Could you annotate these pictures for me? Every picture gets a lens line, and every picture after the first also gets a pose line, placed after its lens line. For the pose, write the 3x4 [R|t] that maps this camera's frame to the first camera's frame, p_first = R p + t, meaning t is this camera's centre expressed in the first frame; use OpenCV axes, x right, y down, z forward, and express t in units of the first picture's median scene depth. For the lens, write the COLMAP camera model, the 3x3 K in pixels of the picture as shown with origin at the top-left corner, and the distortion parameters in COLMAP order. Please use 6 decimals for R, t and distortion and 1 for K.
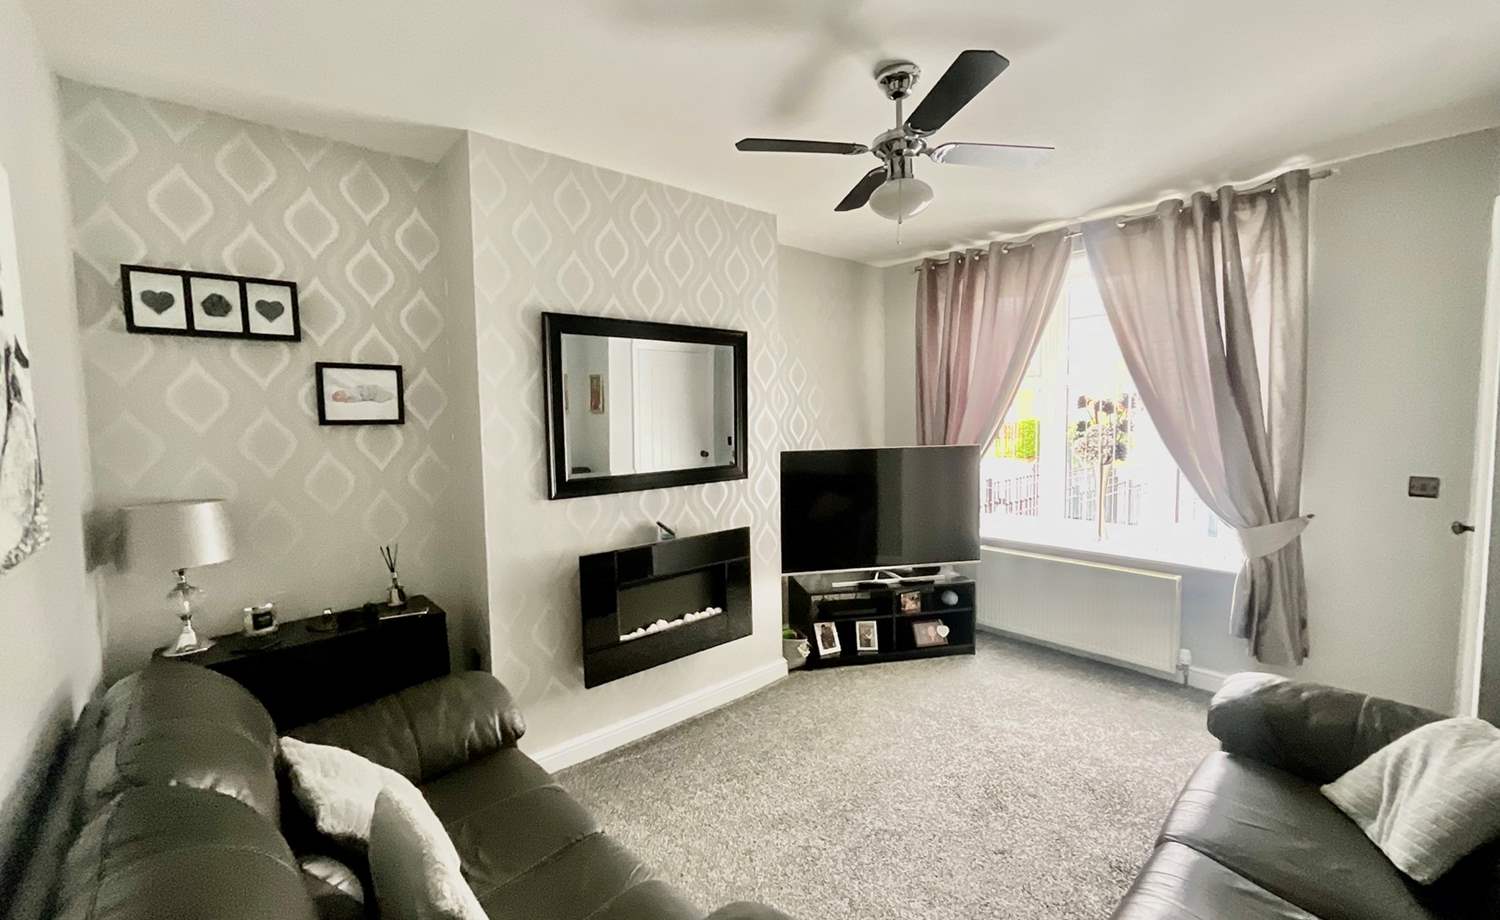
lens RADIAL K [[612.7, 0, 752.1], [0, 612.7, 460.8], [0, 0, 1]] dist [-0.000995, -0.000114]
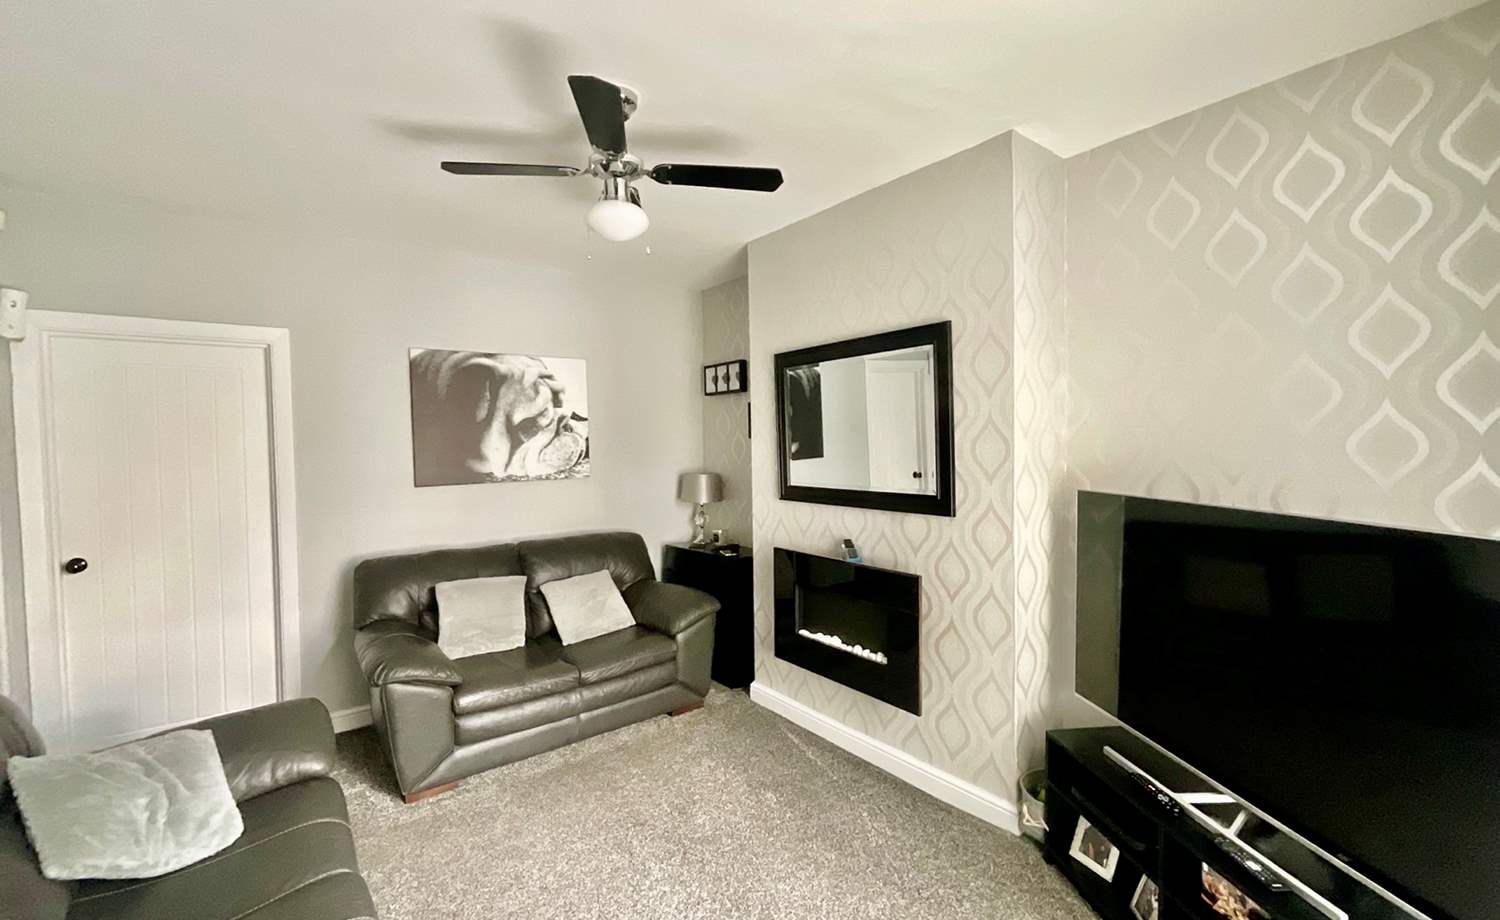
lens RADIAL K [[612.7, 0, 752.1], [0, 612.7, 460.8], [0, 0, 1]] dist [-0.000995, -0.000114]
pose [[-0.044876, 0.043572, -0.998042, 0.835441], [-0.071996, 0.996309, 0.046734, -0.062067], [0.996395, 0.073952, -0.041573, 0.878283]]
